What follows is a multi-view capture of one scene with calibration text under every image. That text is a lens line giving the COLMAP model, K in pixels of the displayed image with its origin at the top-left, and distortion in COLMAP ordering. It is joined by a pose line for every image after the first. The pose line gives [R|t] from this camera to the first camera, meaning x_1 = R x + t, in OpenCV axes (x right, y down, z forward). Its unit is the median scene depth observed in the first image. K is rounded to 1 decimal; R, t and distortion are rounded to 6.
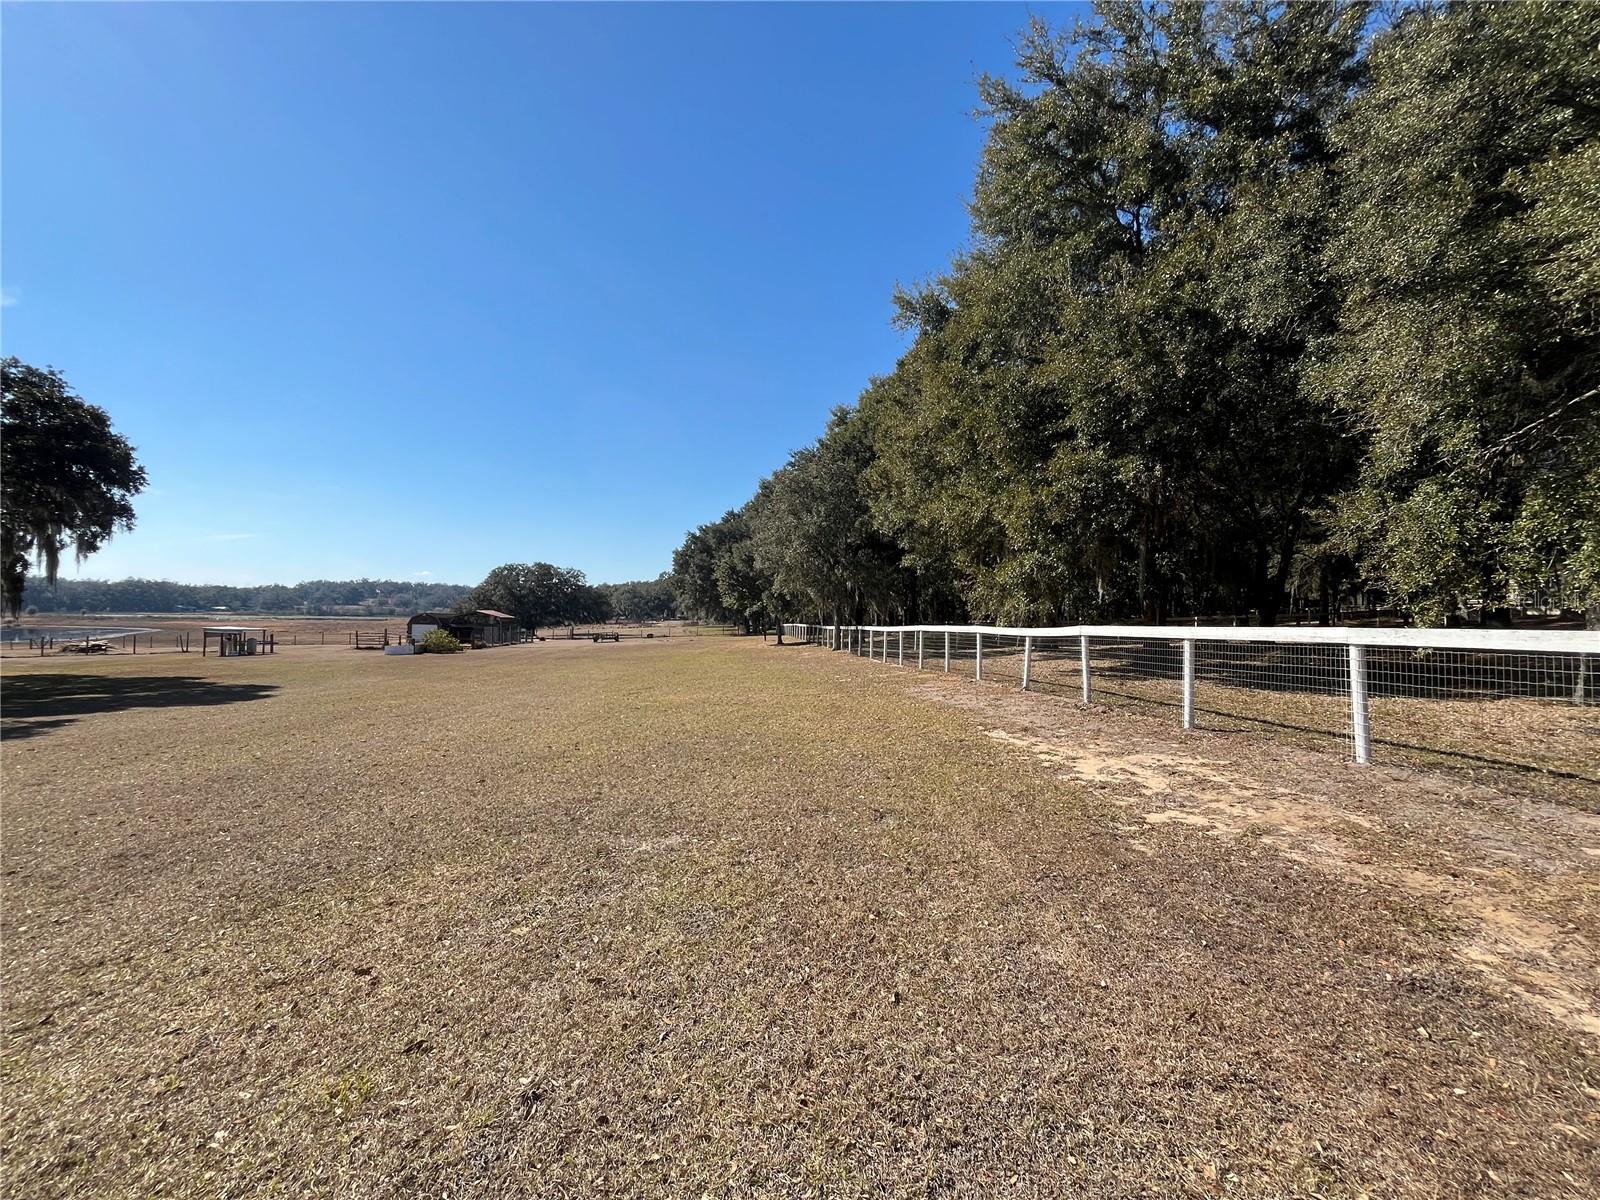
lens RADIAL K [[648.0, 0, 793.0], [0, 648.0, 599.9], [0, 0, 1]] dist [-0.001867, -0.000319]
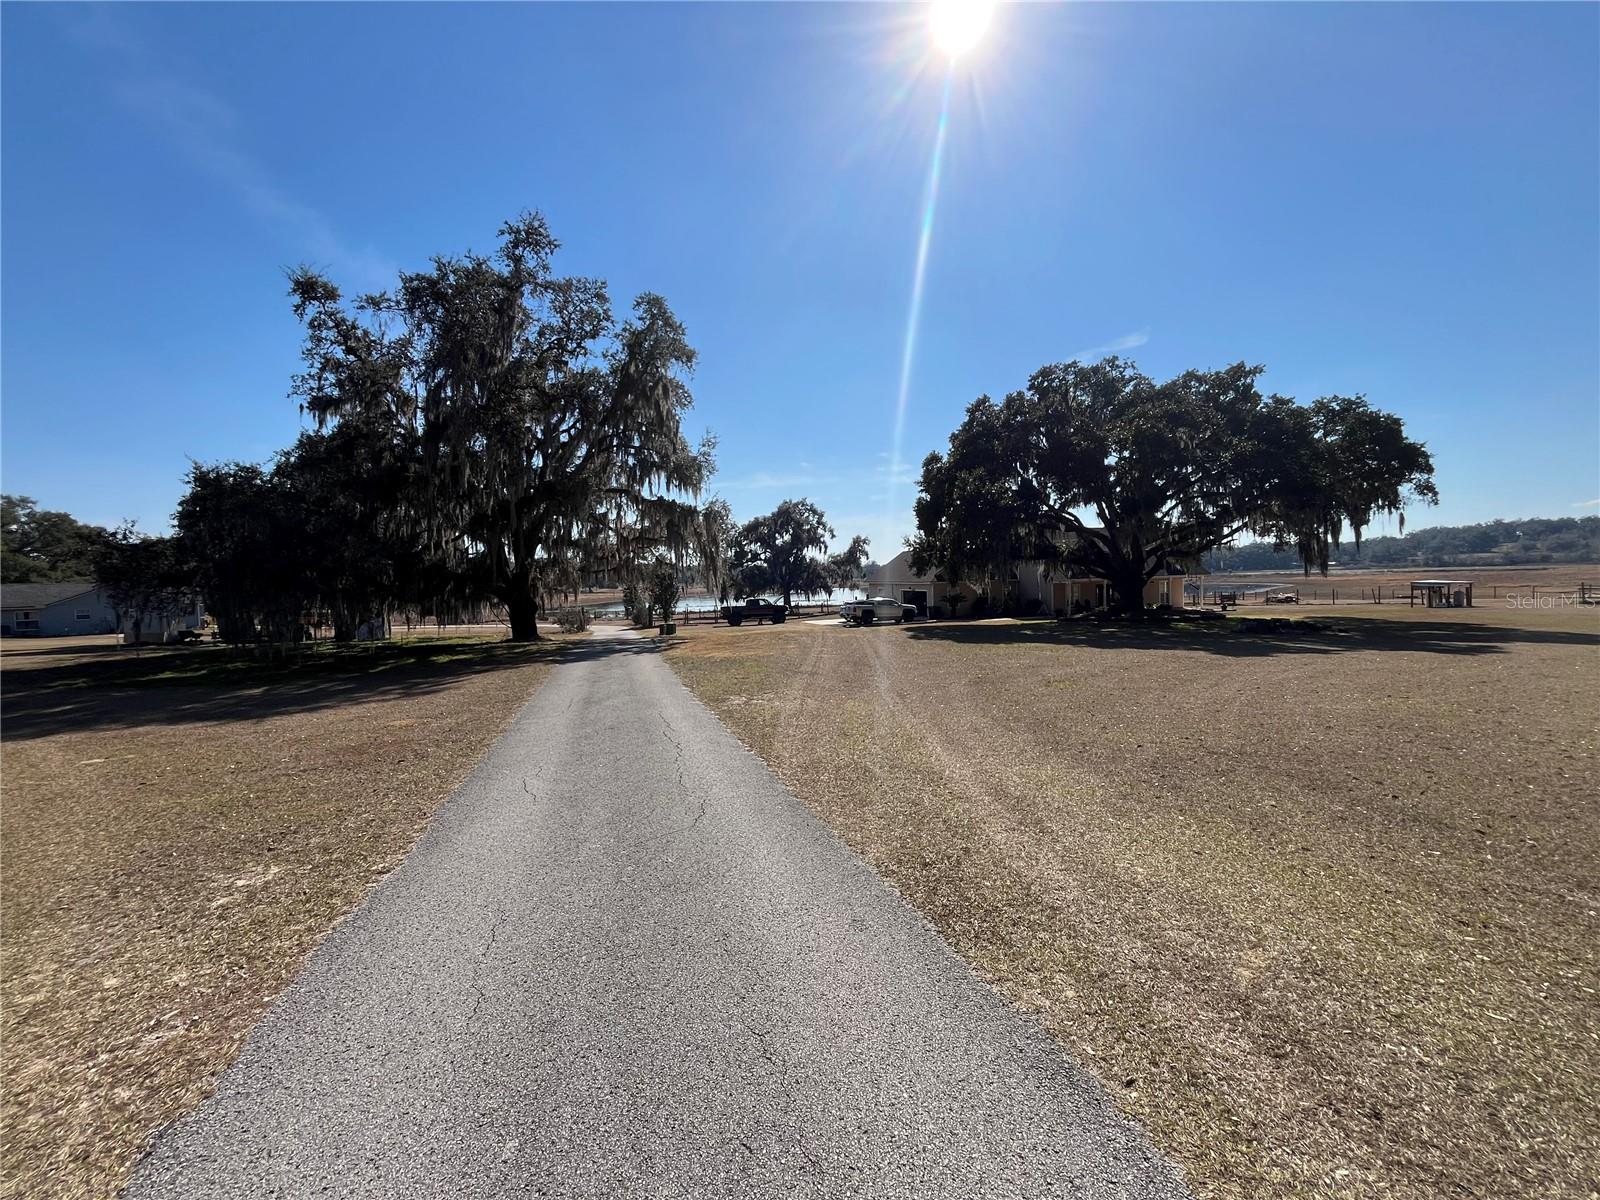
lens RADIAL K [[648.0, 0, 793.0], [0, 648.0, 599.9], [0, 0, 1]] dist [-0.001867, -0.000319]
pose [[0.160070, 0.010720, -0.987047, 0.012318], [0.058854, 0.998058, 0.020384, -0.009886], [0.985350, -0.061355, 0.159129, -0.210910]]
